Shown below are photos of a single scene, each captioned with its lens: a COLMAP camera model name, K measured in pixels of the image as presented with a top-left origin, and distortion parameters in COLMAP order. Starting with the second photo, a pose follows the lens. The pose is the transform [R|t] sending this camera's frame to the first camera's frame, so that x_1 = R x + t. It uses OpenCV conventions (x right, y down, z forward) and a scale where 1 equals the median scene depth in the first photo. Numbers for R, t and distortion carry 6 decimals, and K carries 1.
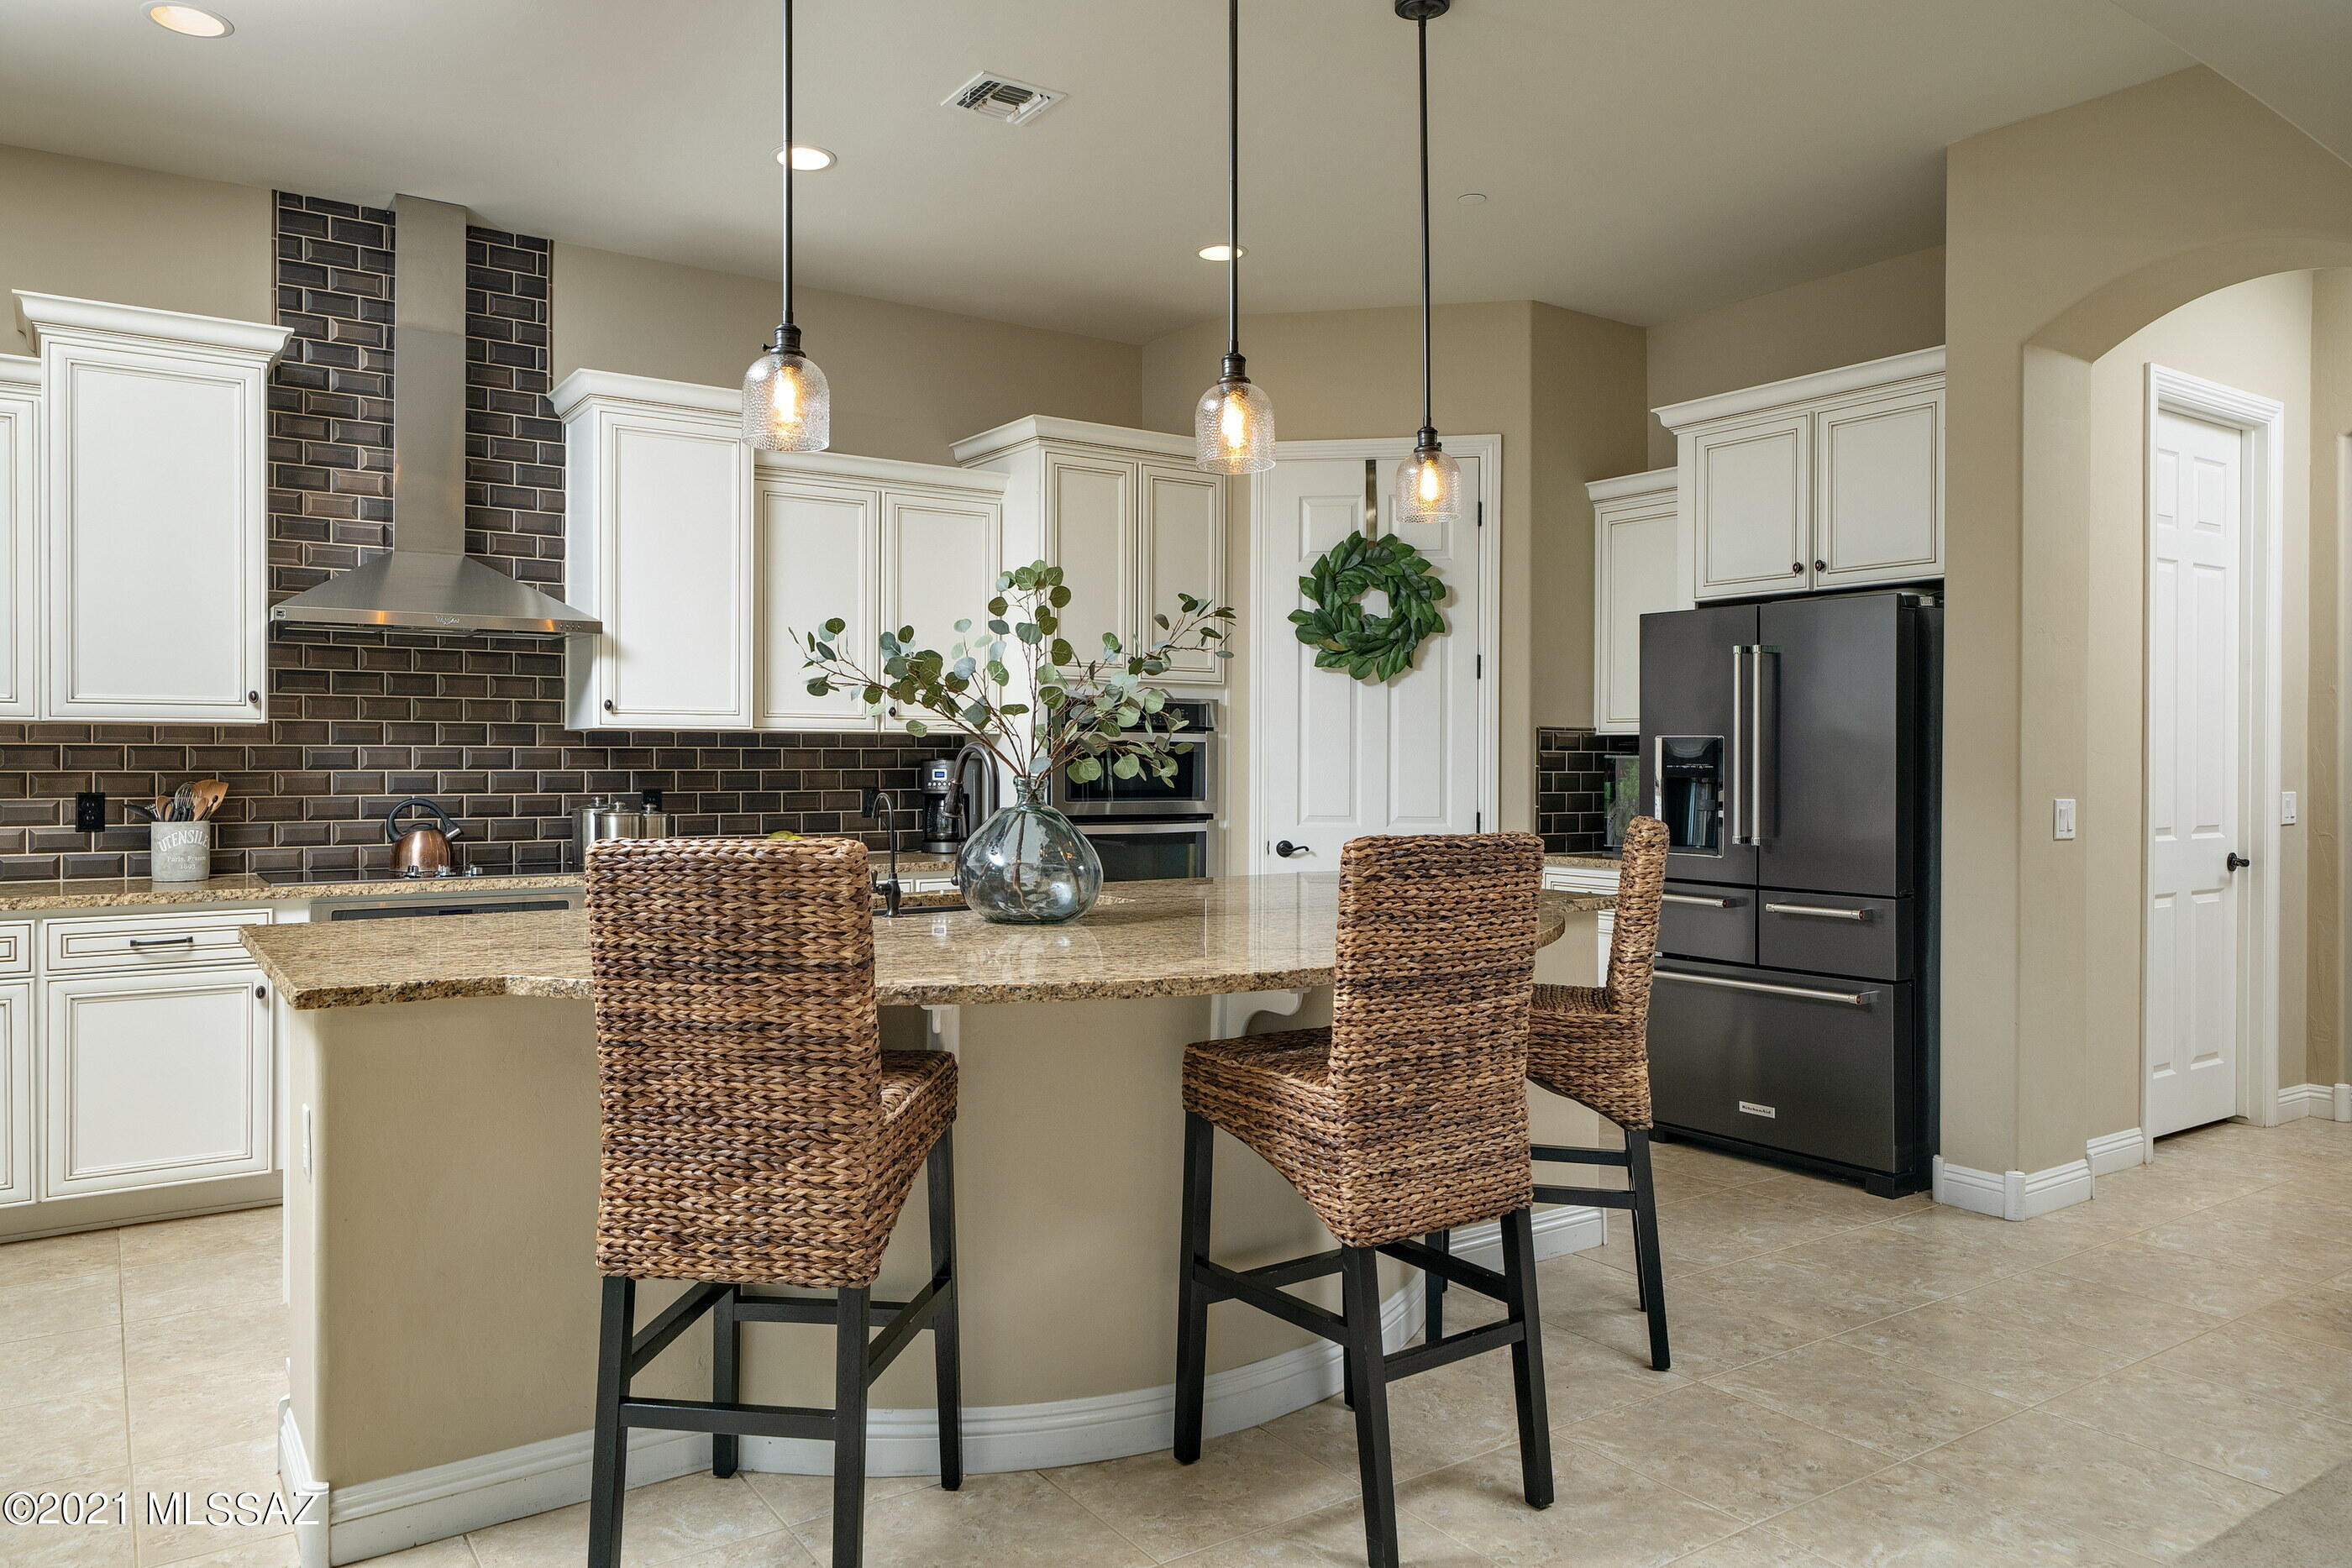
lens RADIAL K [[1575.9, 0, 1167.5], [0, 1575.9, 763.4], [0, 0, 1]] dist [-0.003588, 0.001955]
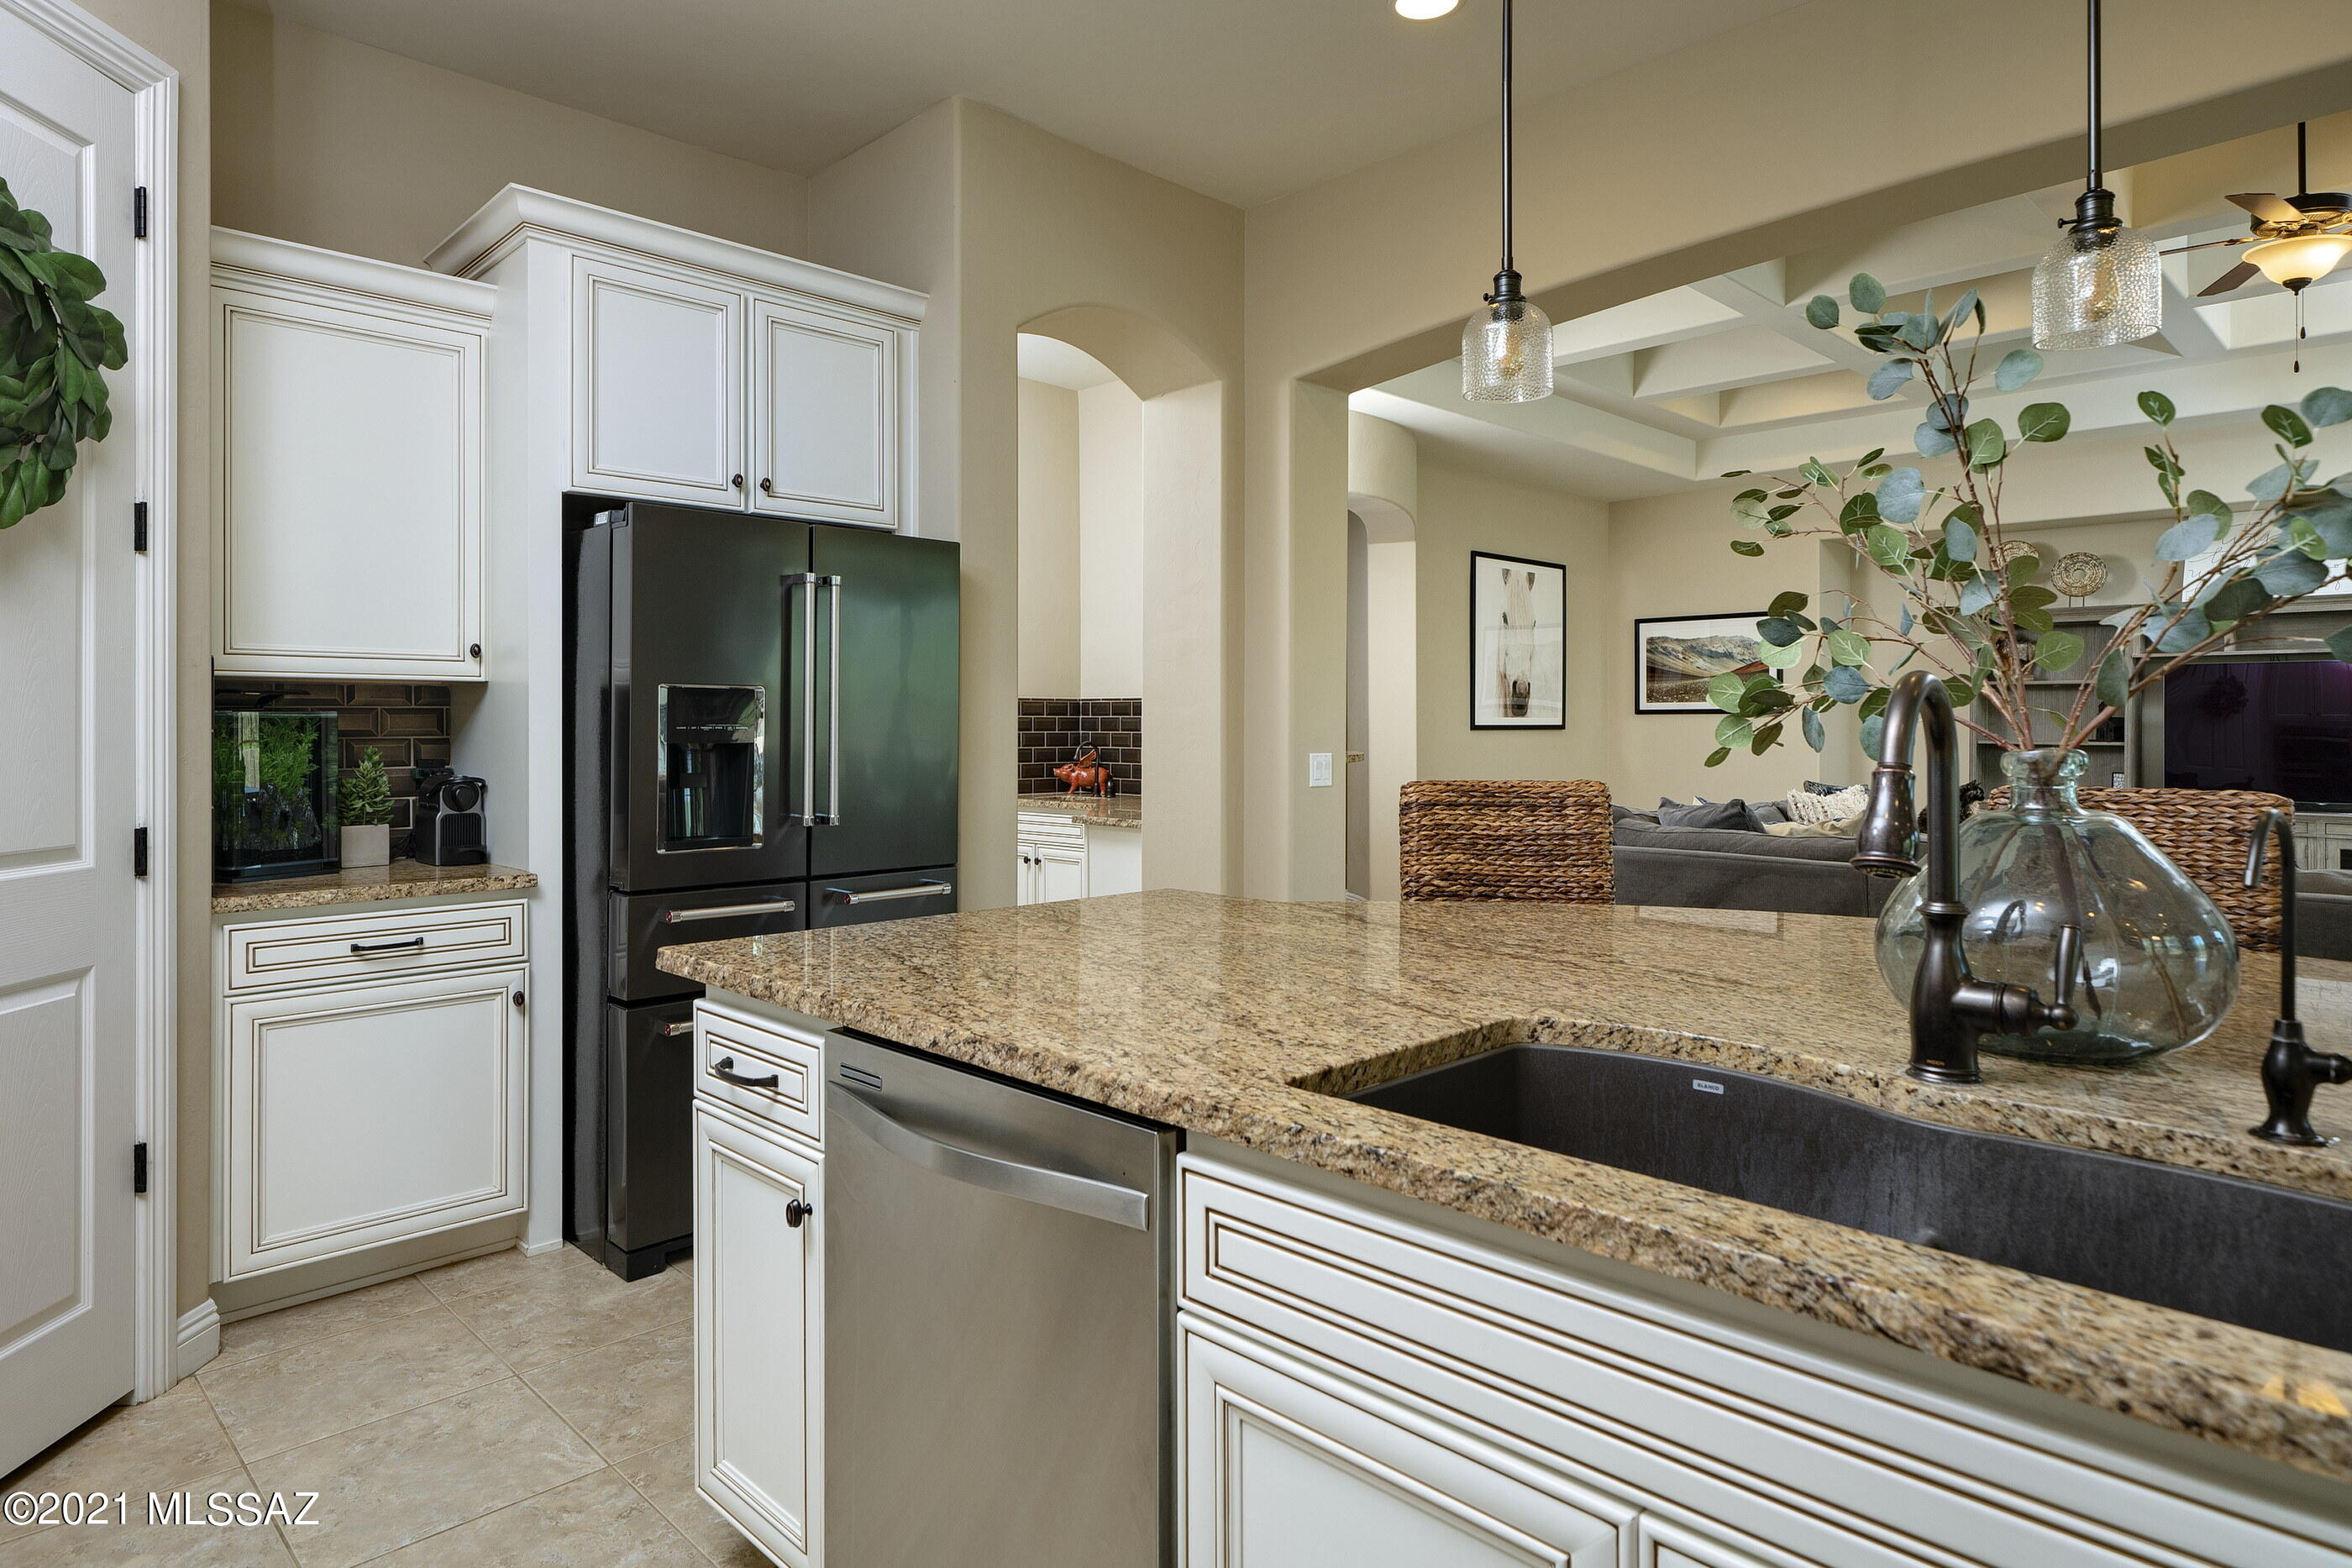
lens RADIAL K [[1297.0, 0, 1131.9], [0, 1297.0, 709.7], [0, 0, 1]] dist [-0.004779, -0.000909]
pose [[-0.171369, 0.005273, 0.985193, -0.290782], [0.003634, 0.999982, -0.004721, -0.003062], [-0.985200, 0.002771, -0.171385, 0.921259]]
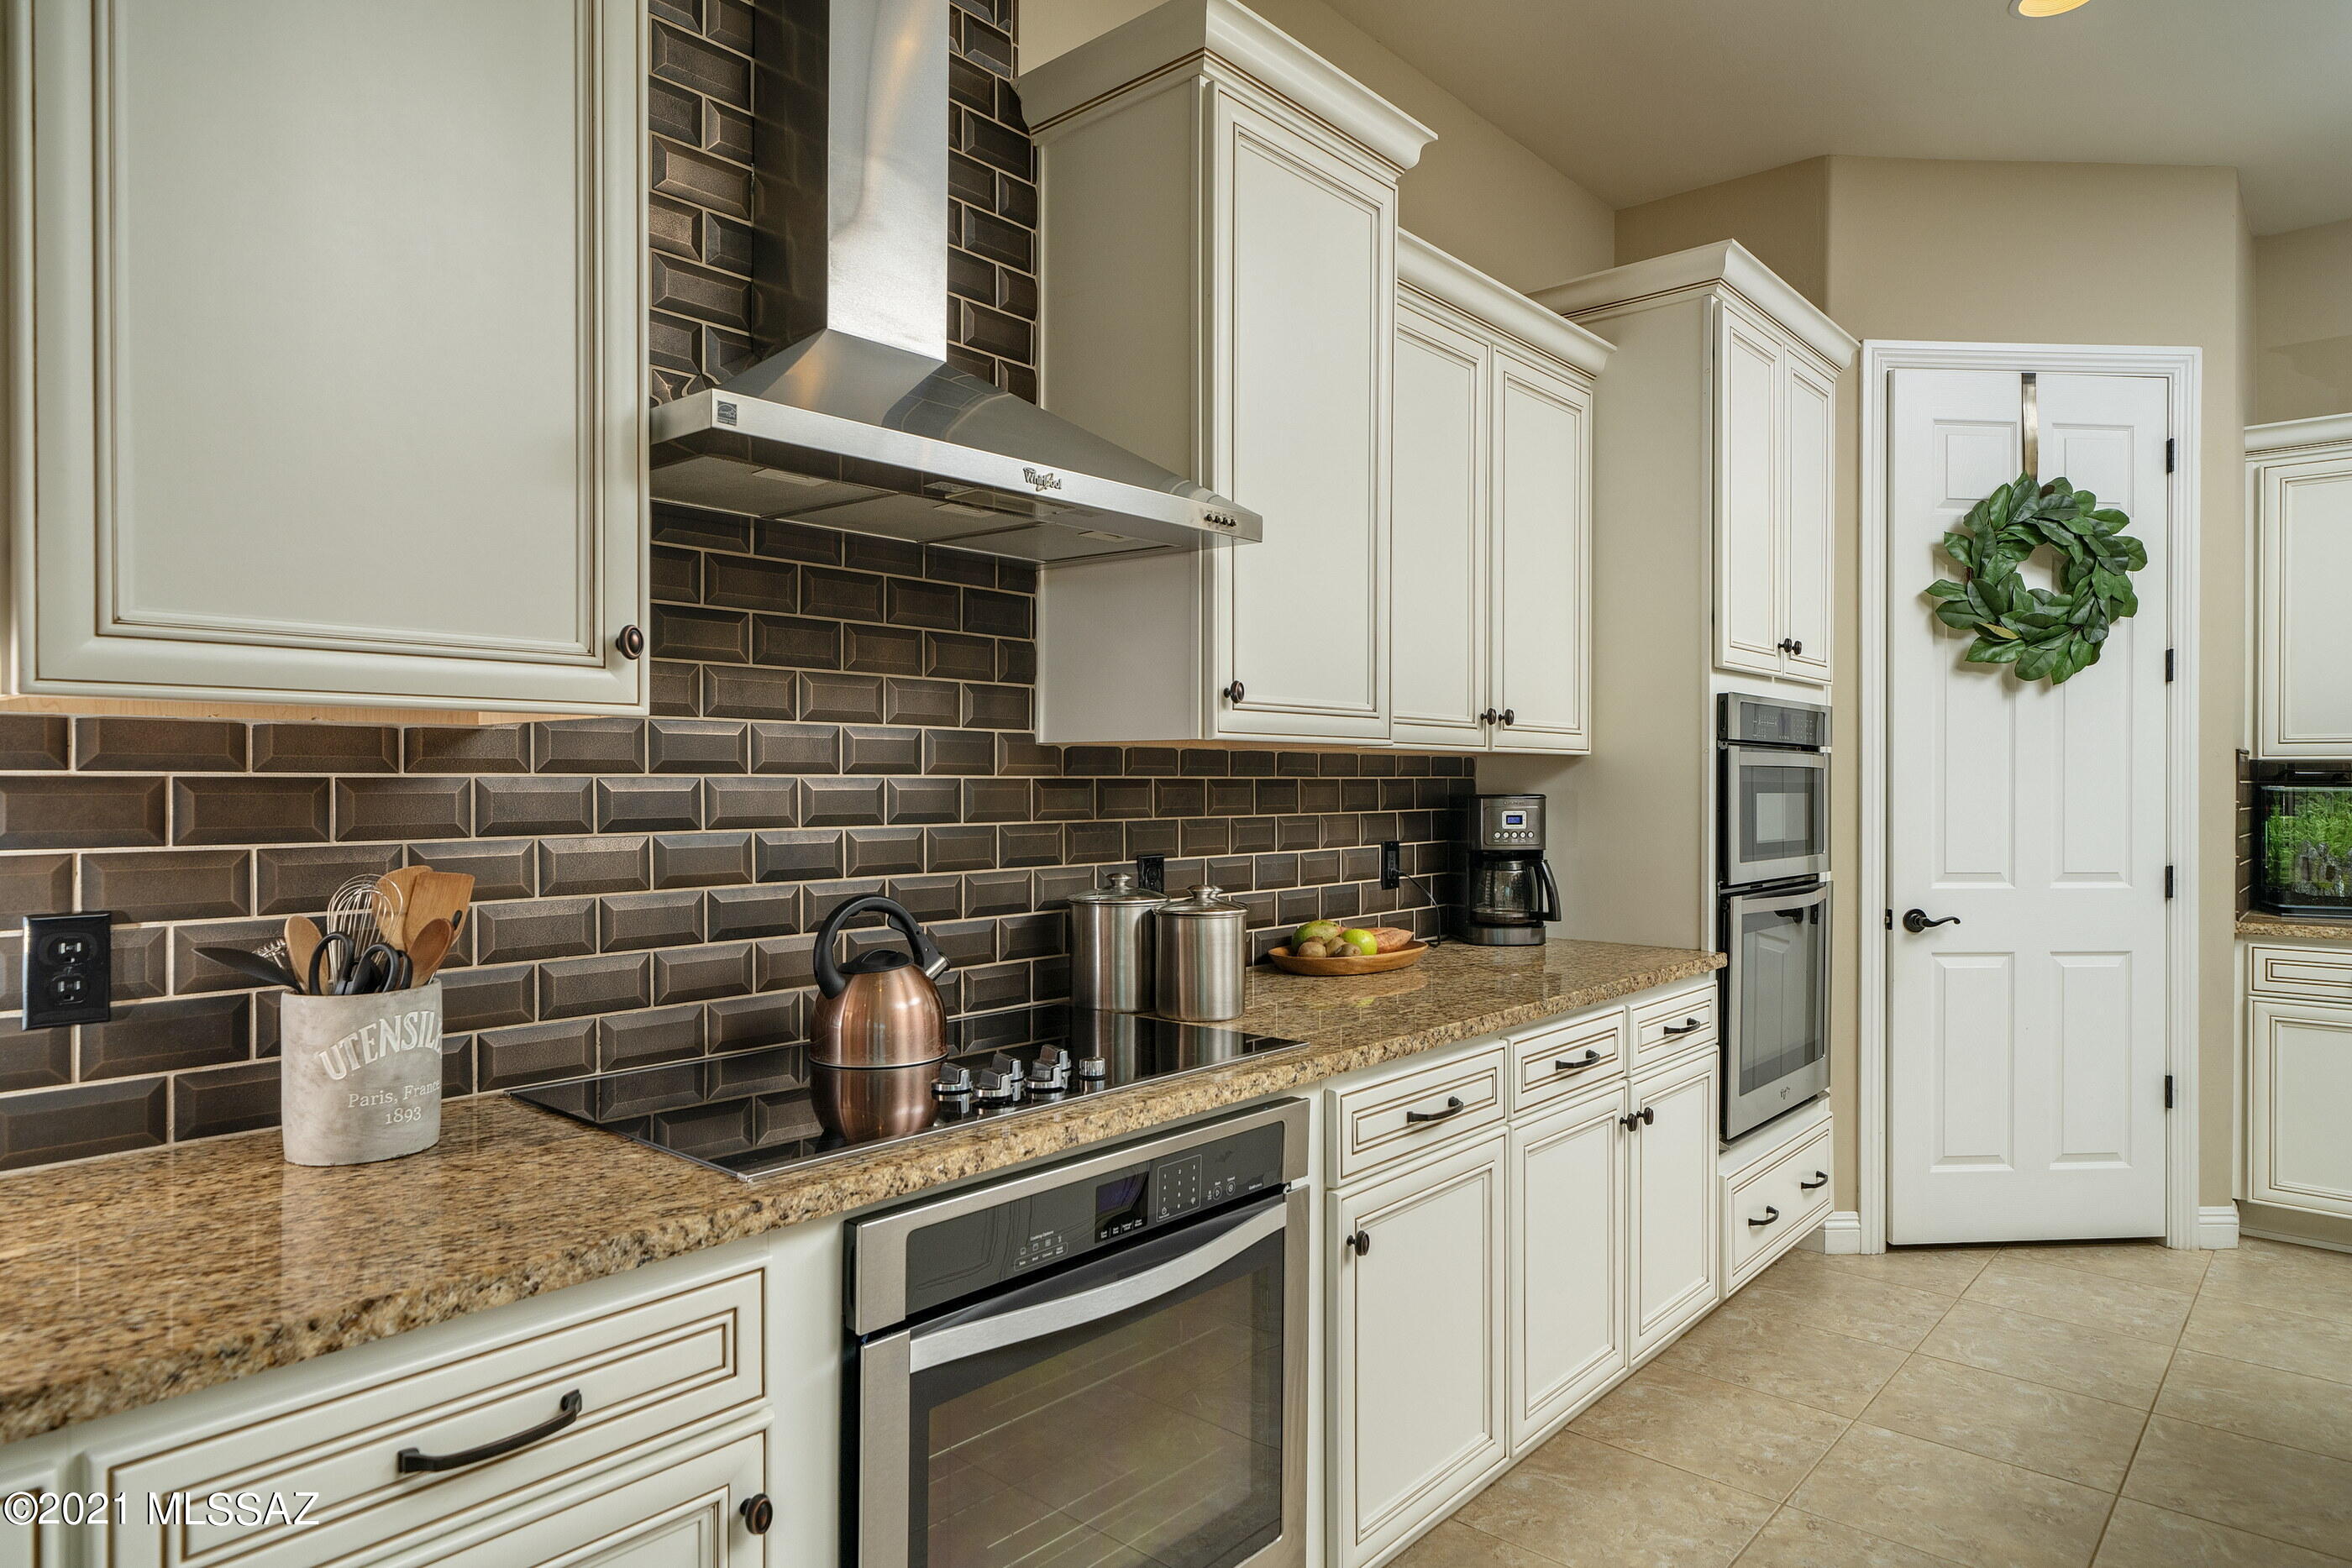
lens RADIAL K [[1365.3, 0, 1176.0], [0, 1365.3, 784.0], [0, 0, 1]] dist [0.001046, -0.000239]
pose [[0.972601, -0.000096, 0.232480, -0.470230], [-0.000518, 0.999997, 0.002581, -0.009767], [-0.232479, -0.002631, 0.972598, 0.592538]]
